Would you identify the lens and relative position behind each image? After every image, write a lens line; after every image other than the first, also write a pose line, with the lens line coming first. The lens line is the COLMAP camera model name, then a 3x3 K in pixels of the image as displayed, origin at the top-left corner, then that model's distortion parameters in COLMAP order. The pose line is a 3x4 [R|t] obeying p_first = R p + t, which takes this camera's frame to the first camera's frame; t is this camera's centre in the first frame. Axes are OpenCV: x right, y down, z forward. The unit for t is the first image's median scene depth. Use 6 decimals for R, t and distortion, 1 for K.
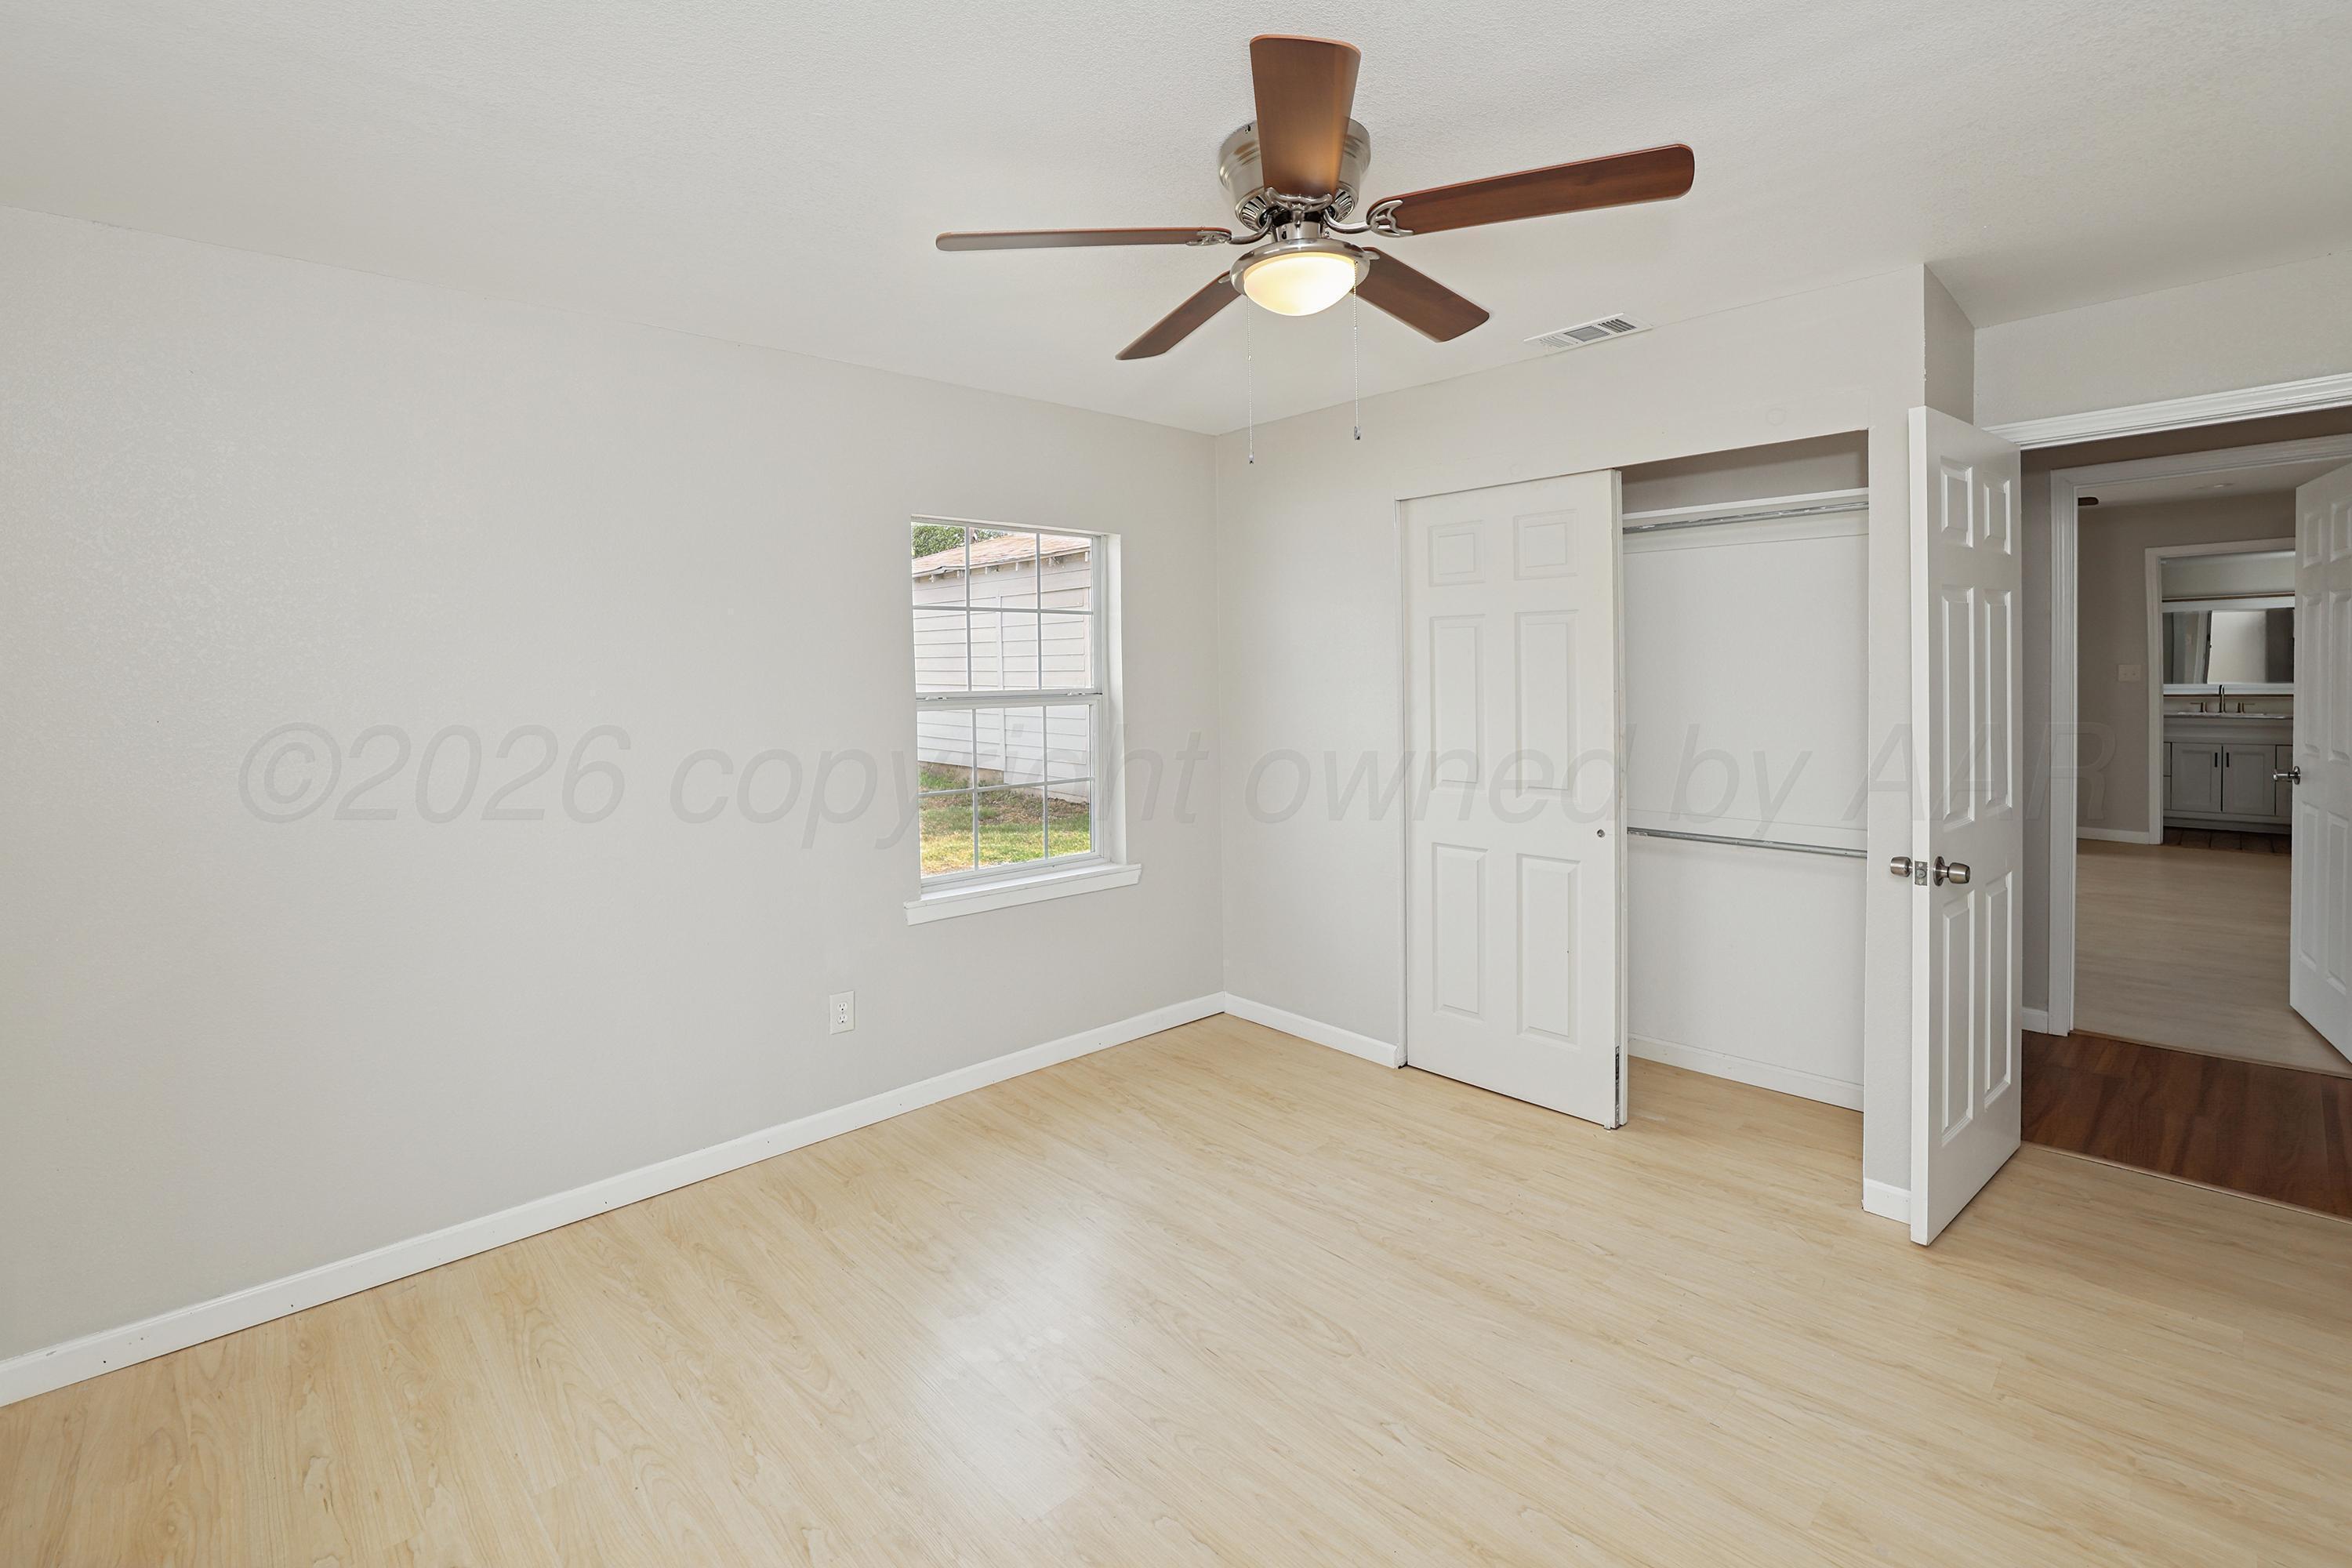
lens RADIAL K [[1036.5, 0, 1165.4], [0, 1036.5, 761.2], [0, 0, 1]] dist [-0.046139, 0.015762]
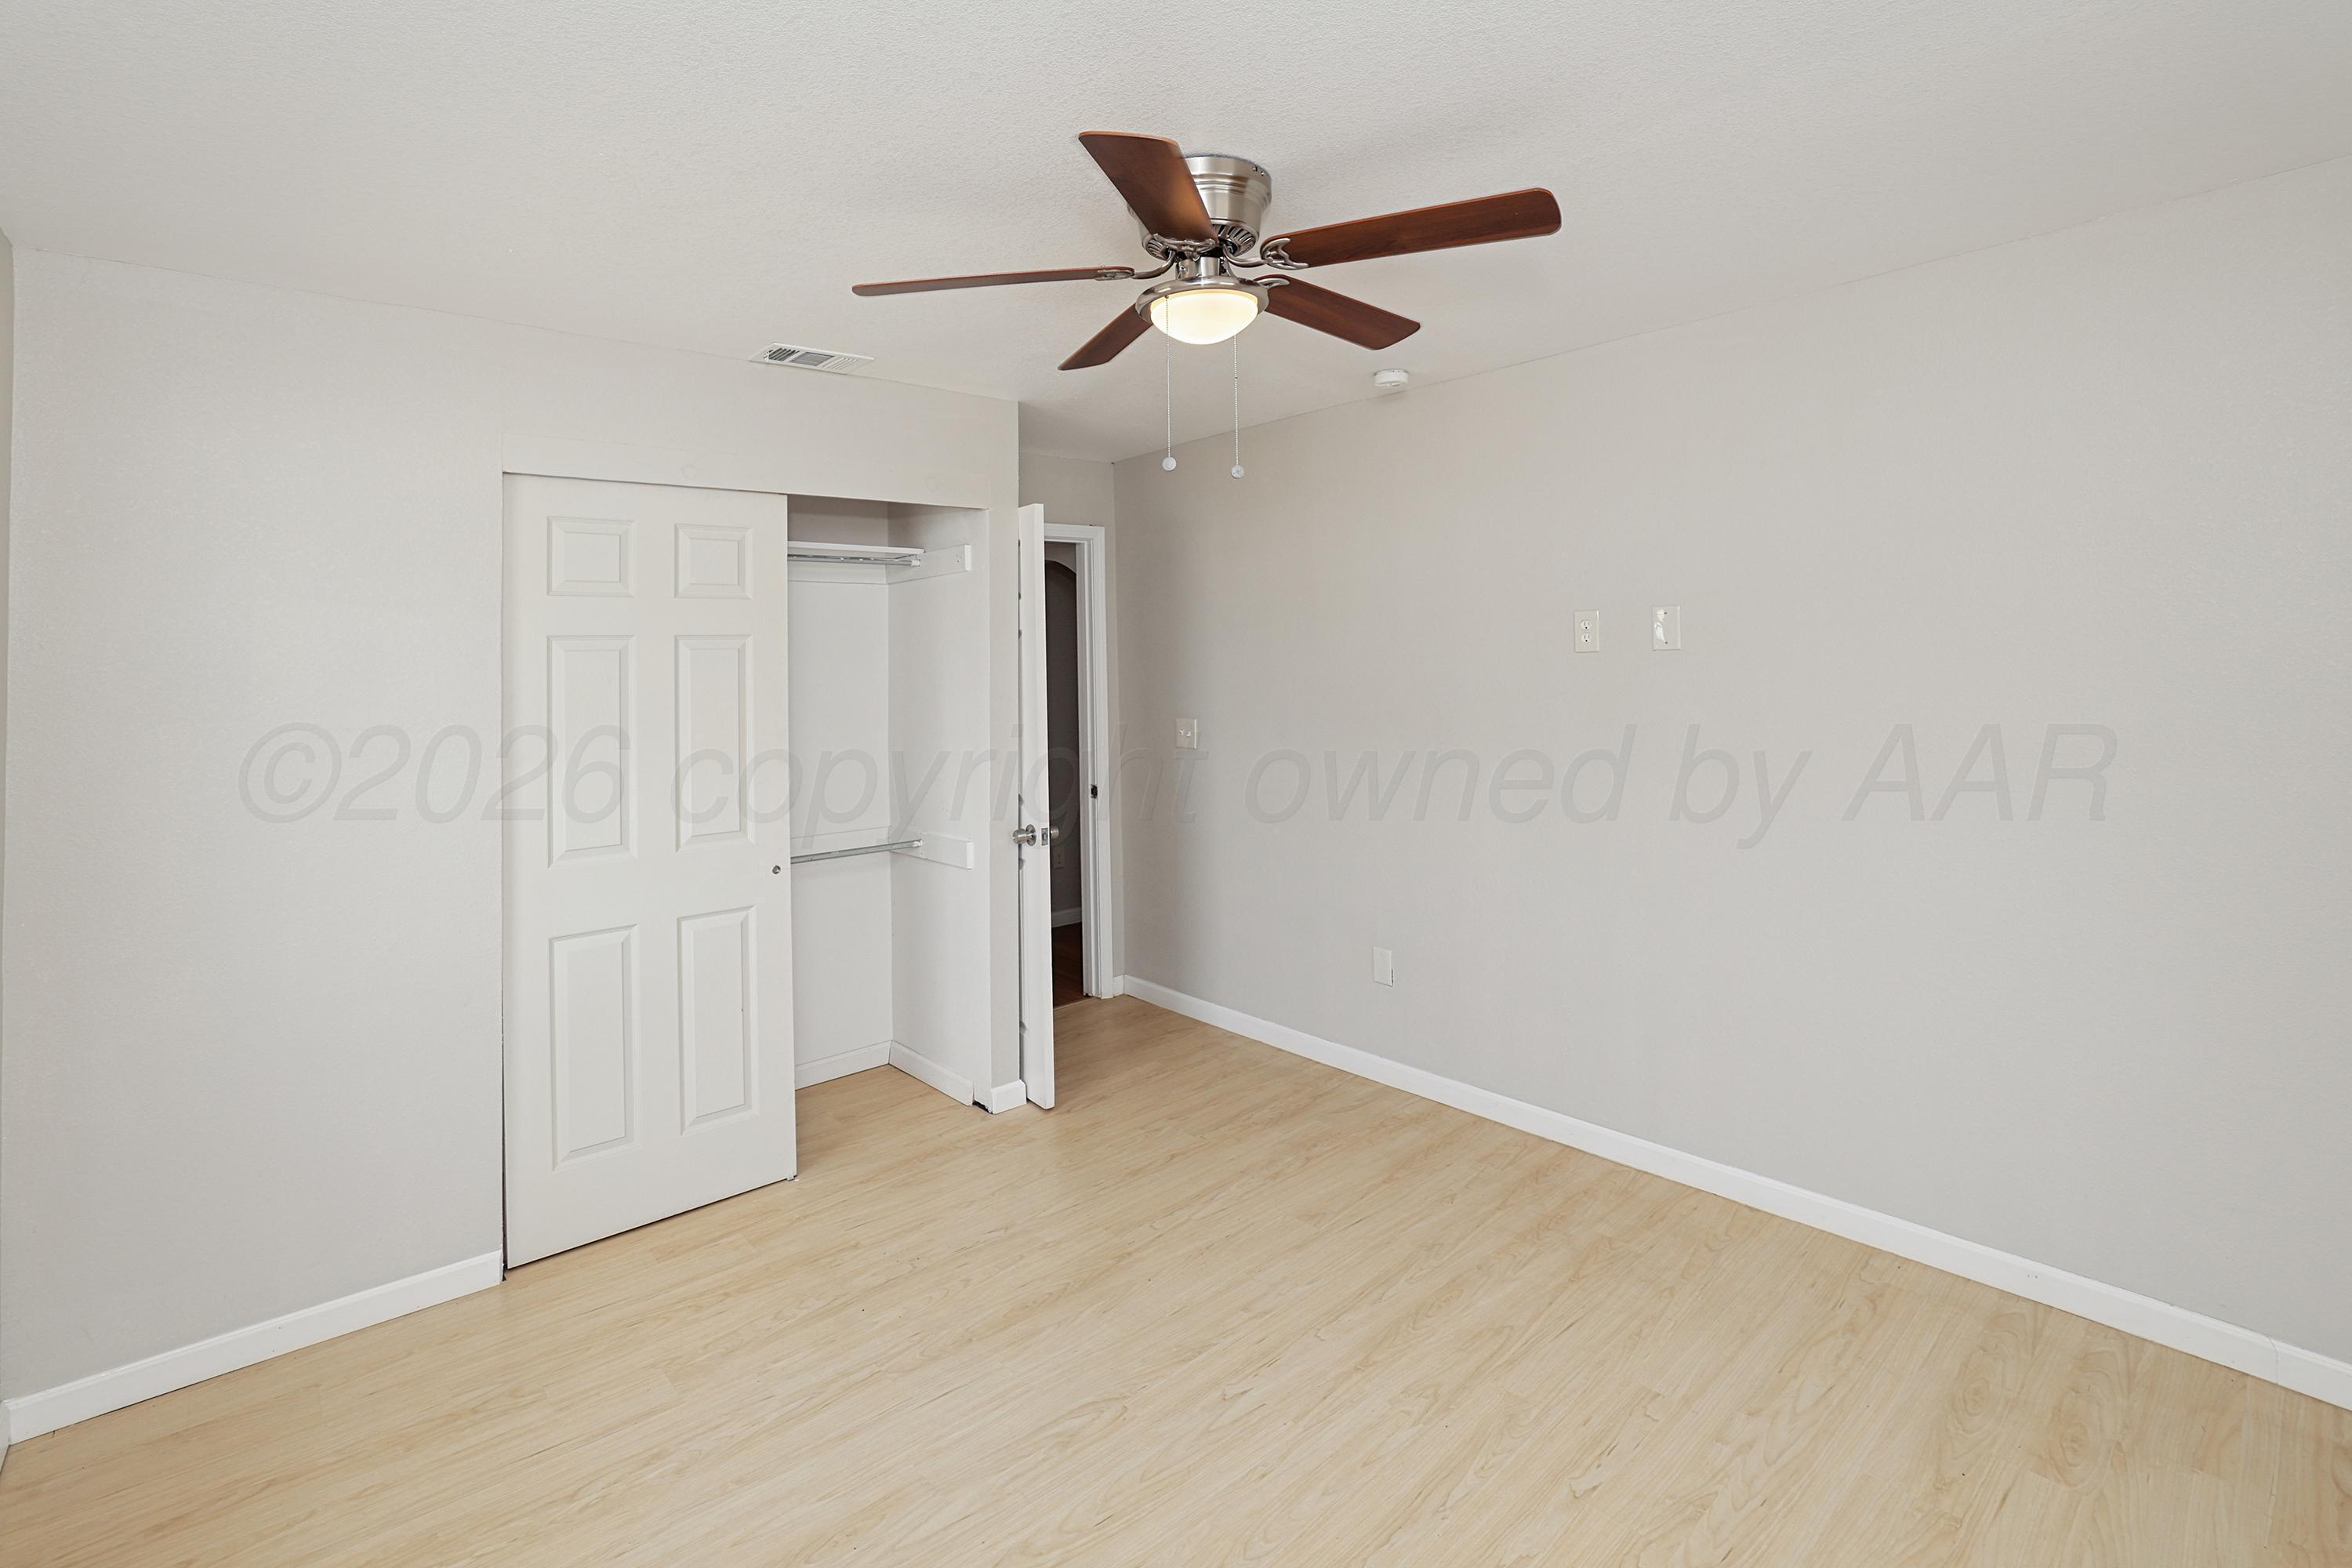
lens RADIAL K [[1052.4, 0, 1169.4], [0, 1052.4, 705.0], [0, 0, 1]] dist [-0.056558, 0.018756]
pose [[0.039616, -0.016522, 0.999078, -0.578009], [0.119520, 0.992763, 0.011678, -0.053884], [-0.992041, 0.118947, 0.041304, 0.640150]]
